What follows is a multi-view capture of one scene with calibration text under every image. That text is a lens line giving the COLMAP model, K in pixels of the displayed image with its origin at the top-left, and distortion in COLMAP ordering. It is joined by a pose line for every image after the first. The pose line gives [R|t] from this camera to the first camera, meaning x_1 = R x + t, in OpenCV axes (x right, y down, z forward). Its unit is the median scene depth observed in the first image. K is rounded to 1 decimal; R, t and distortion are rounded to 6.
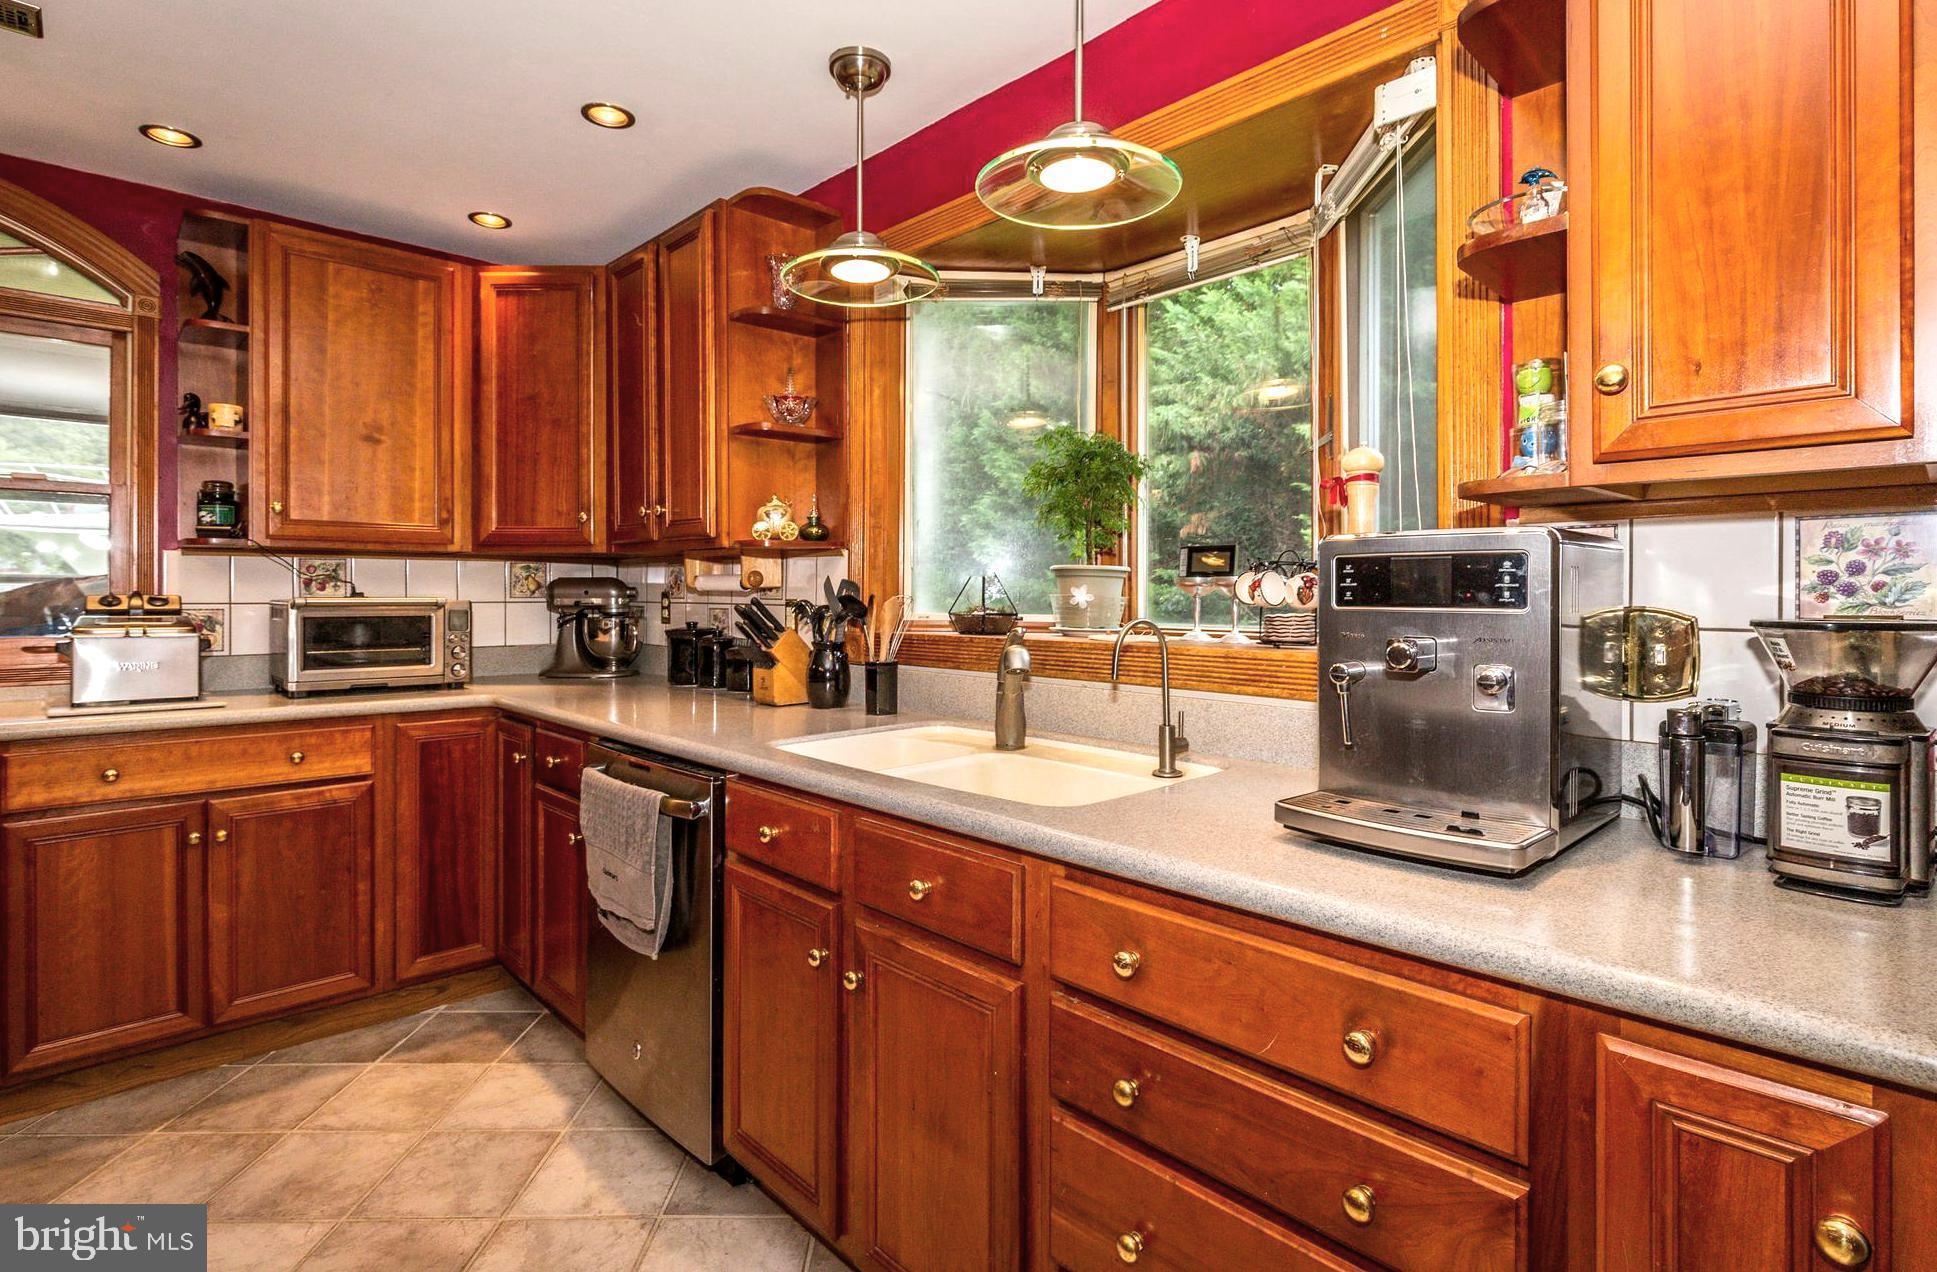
lens RADIAL K [[955.4, 0, 966.2], [0, 955.4, 591.9], [0, 0, 1]] dist [-0.002177, -0.000802]
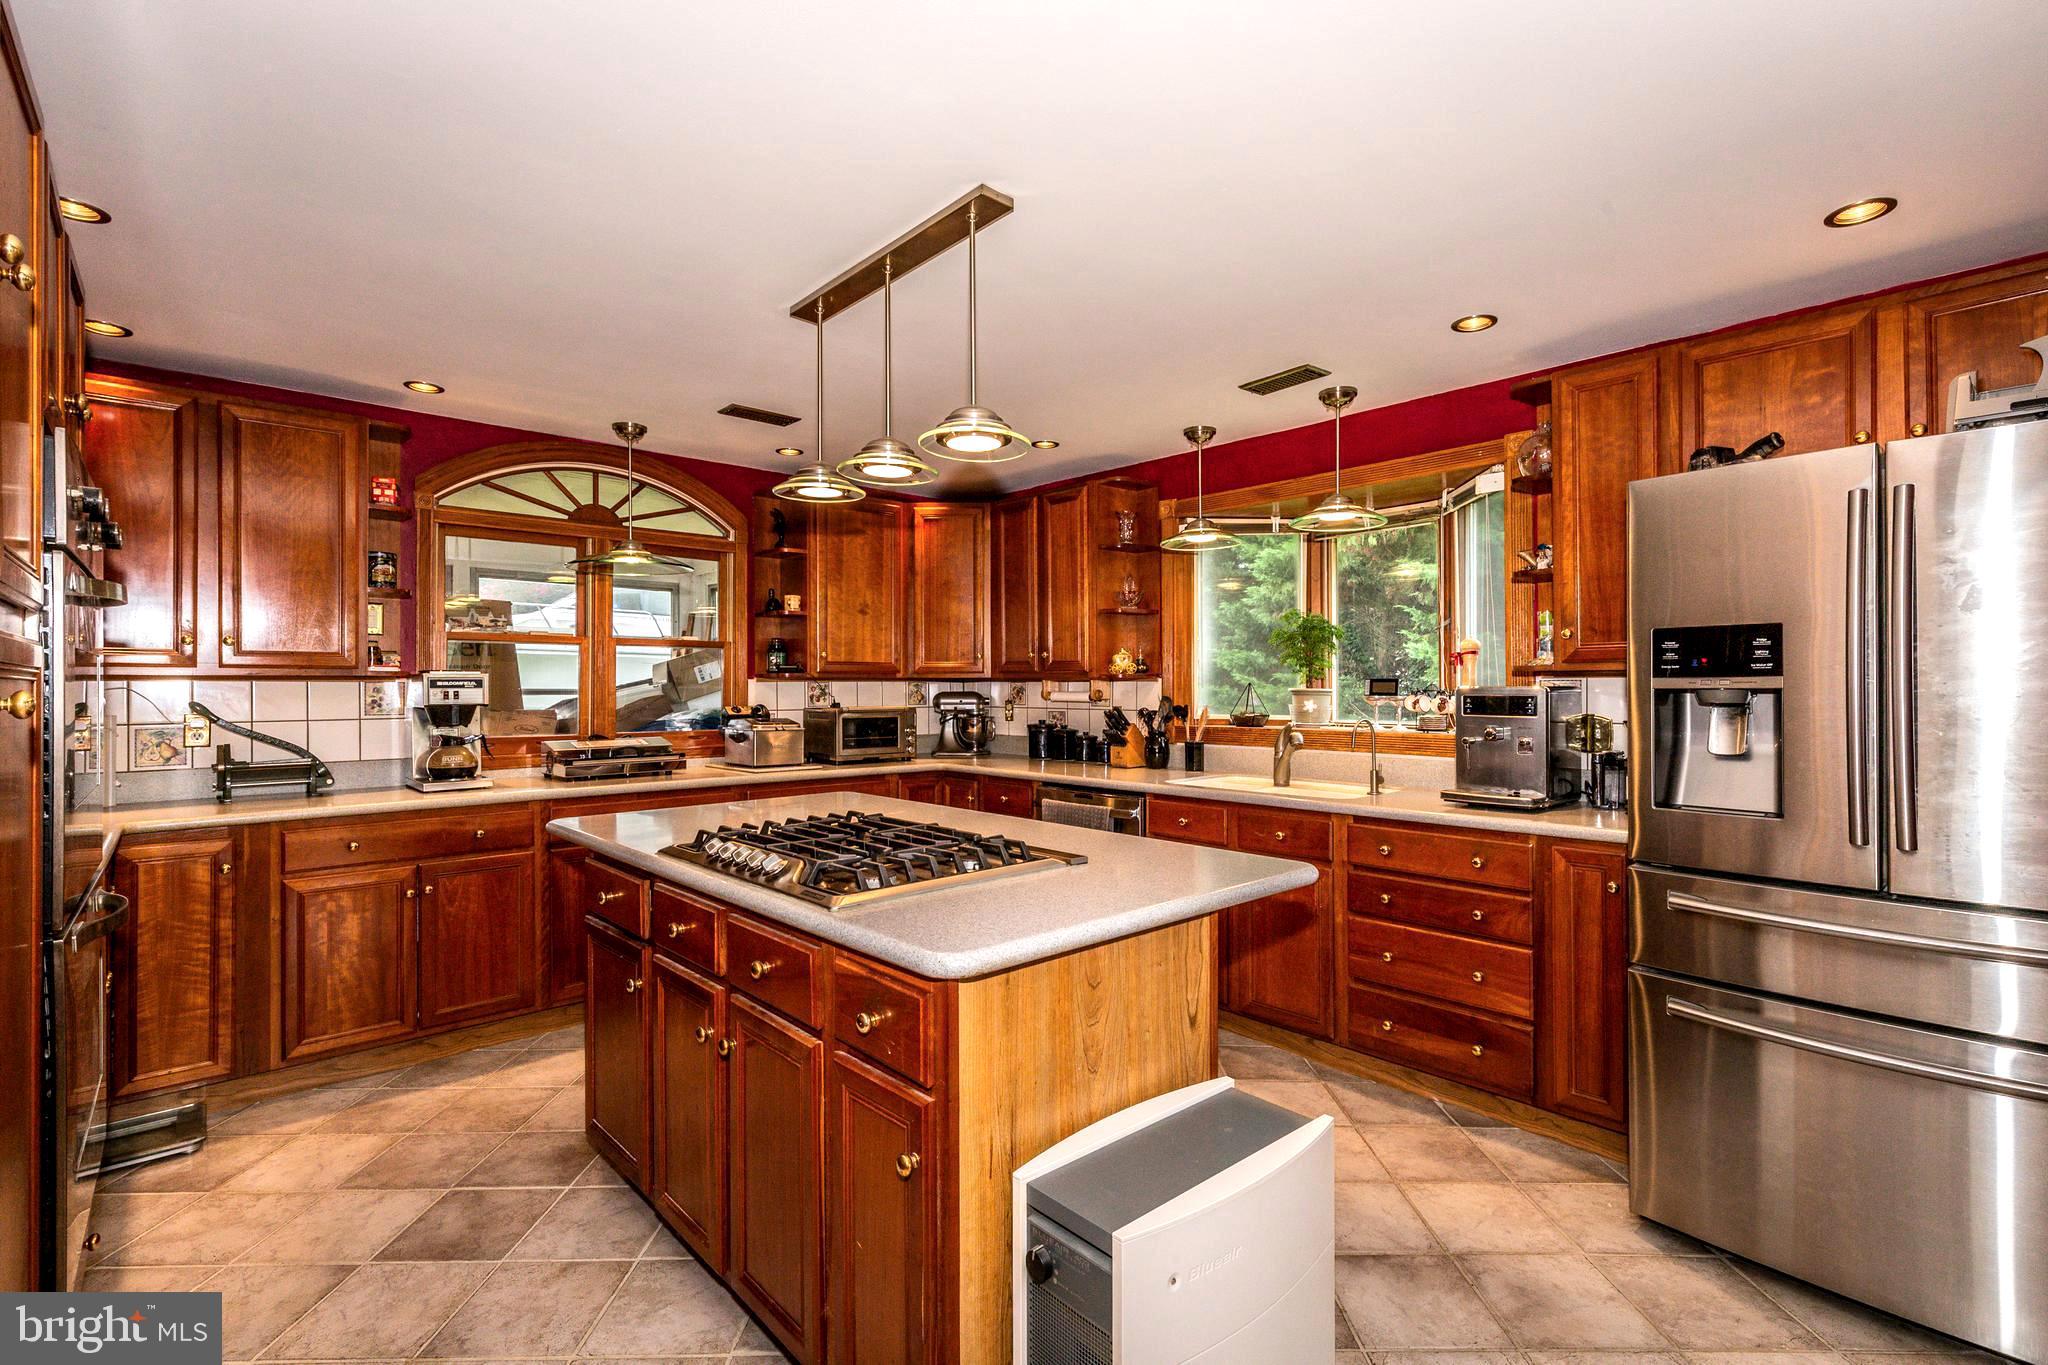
lens RADIAL K [[927.0, 0, 1024.0], [0, 927.0, 682.5], [0, 0, 1]] dist [0.016250, 0.000170]
pose [[0.999442, -0.004792, -0.033048, -0.357768], [0.004625, 0.999976, -0.005132, -0.032460], [0.033072, 0.004976, 0.999441, -0.774182]]
